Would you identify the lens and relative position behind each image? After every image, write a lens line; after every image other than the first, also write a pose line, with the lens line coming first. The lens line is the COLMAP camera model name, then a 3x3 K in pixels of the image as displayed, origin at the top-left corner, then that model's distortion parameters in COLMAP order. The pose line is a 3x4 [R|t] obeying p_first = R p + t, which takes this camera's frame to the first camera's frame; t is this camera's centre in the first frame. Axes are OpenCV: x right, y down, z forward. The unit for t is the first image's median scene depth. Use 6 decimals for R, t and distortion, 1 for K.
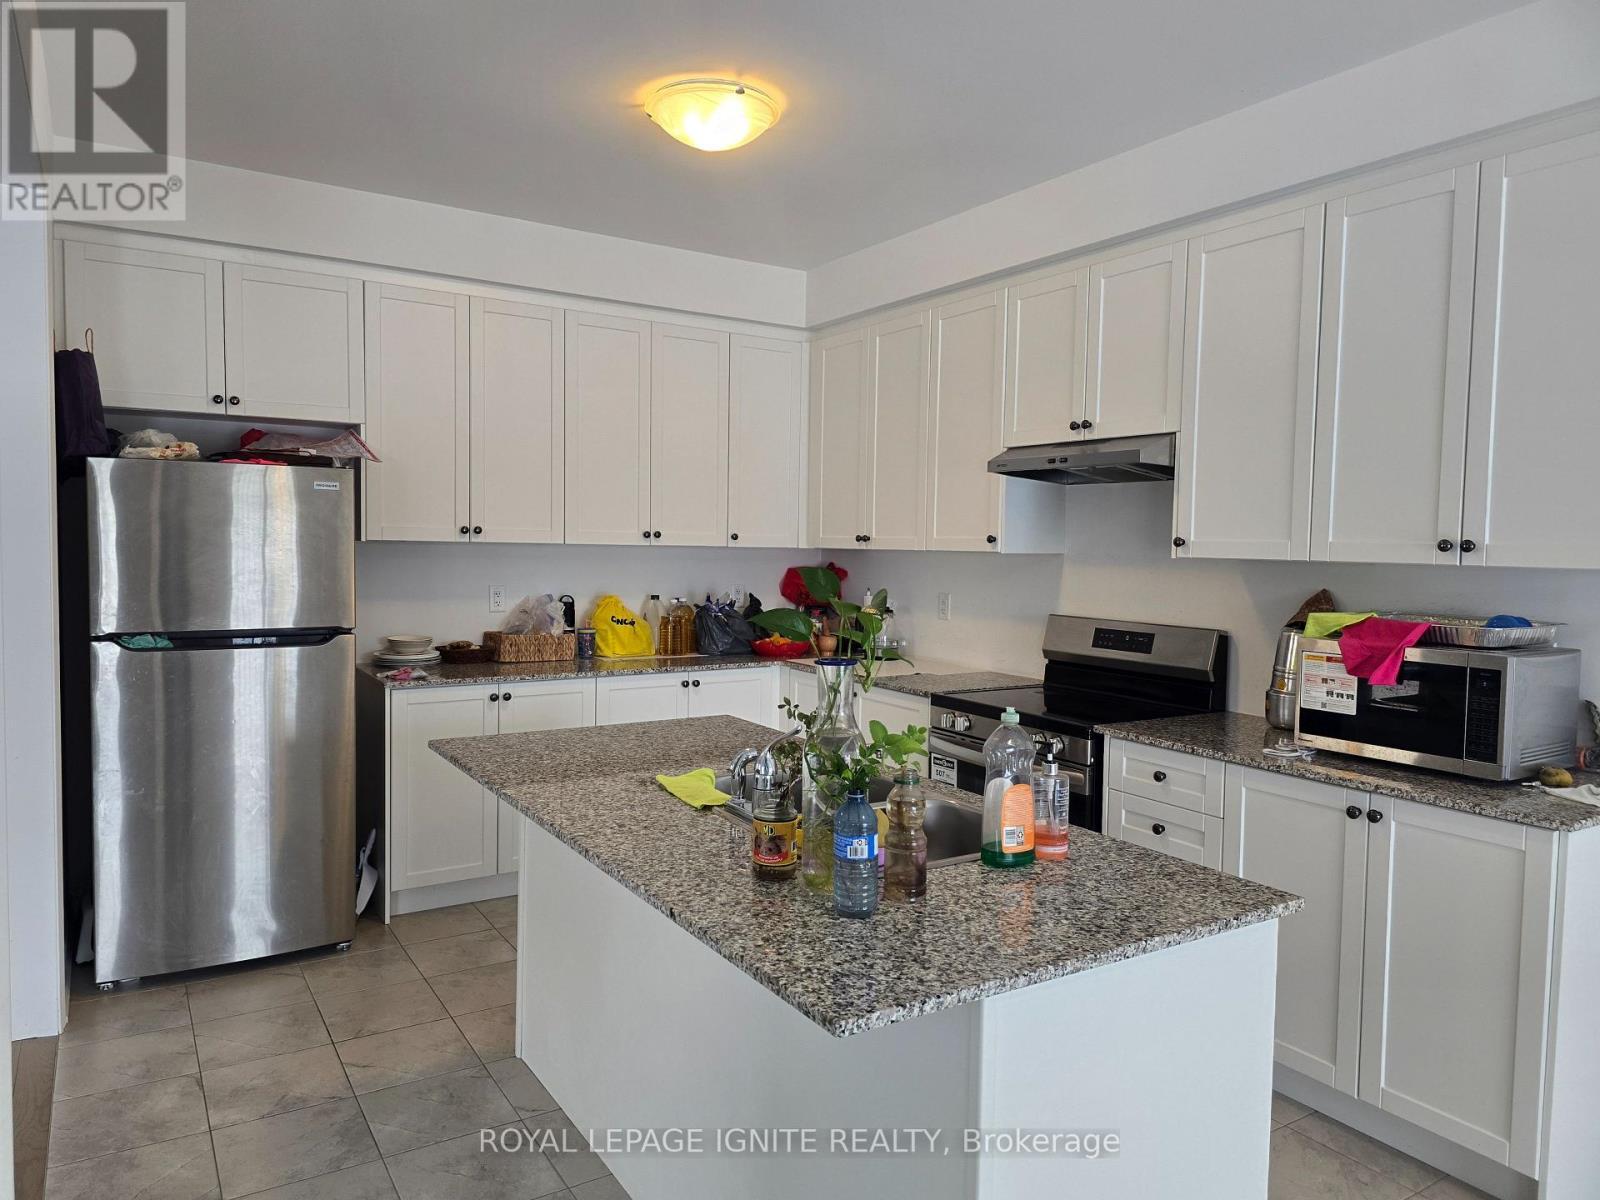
lens RADIAL K [[1092.5, 0, 808.0], [0, 1092.5, 605.6], [0, 0, 1]] dist [0.055562, -0.067236]
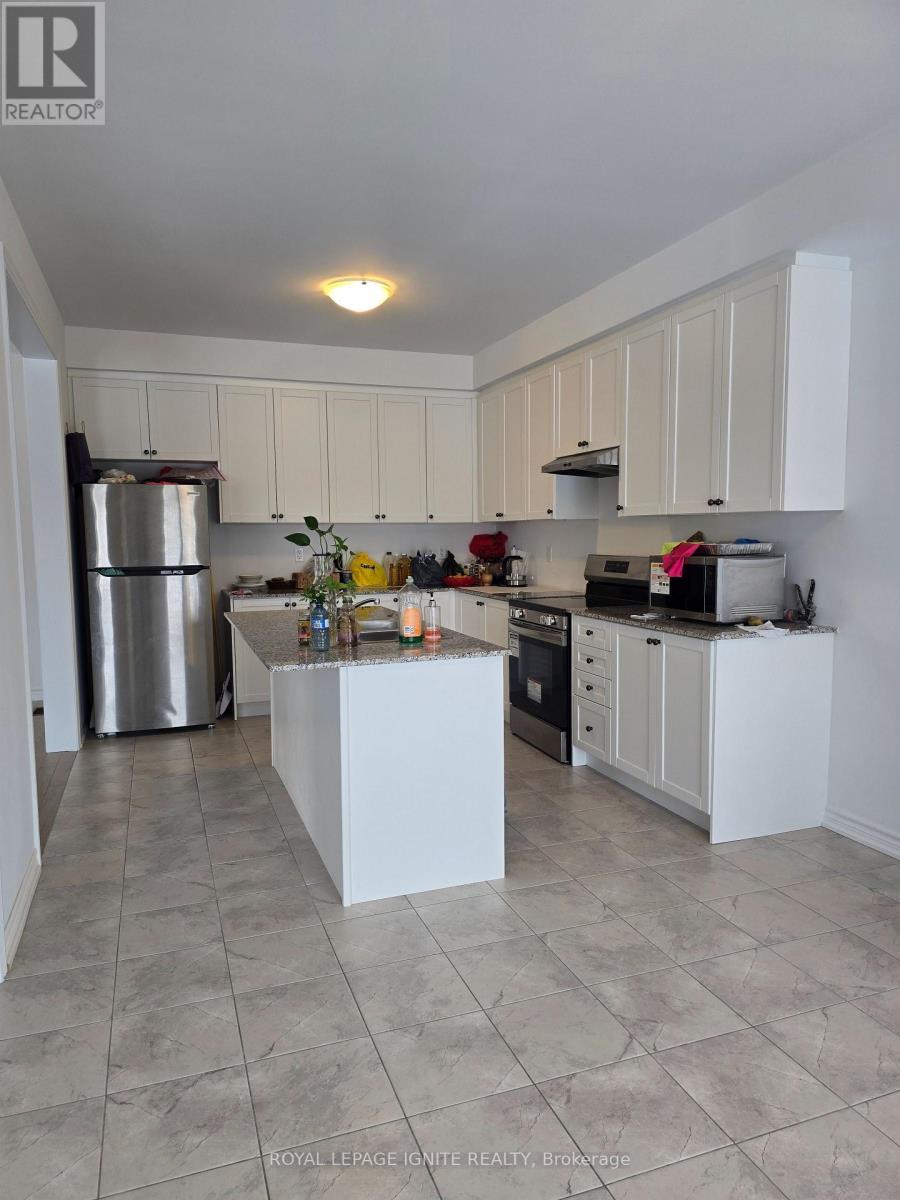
lens RADIAL K [[814.2, 0, 450.7], [0, 814.2, 619.8], [0, 0, 1]] dist [0.063310, -0.086565]
pose [[0.976569, -0.004292, -0.215160, 0.297255], [0.014858, 0.998760, 0.047513, 0.048520], [0.214690, -0.049597, 0.975422, -0.314321]]
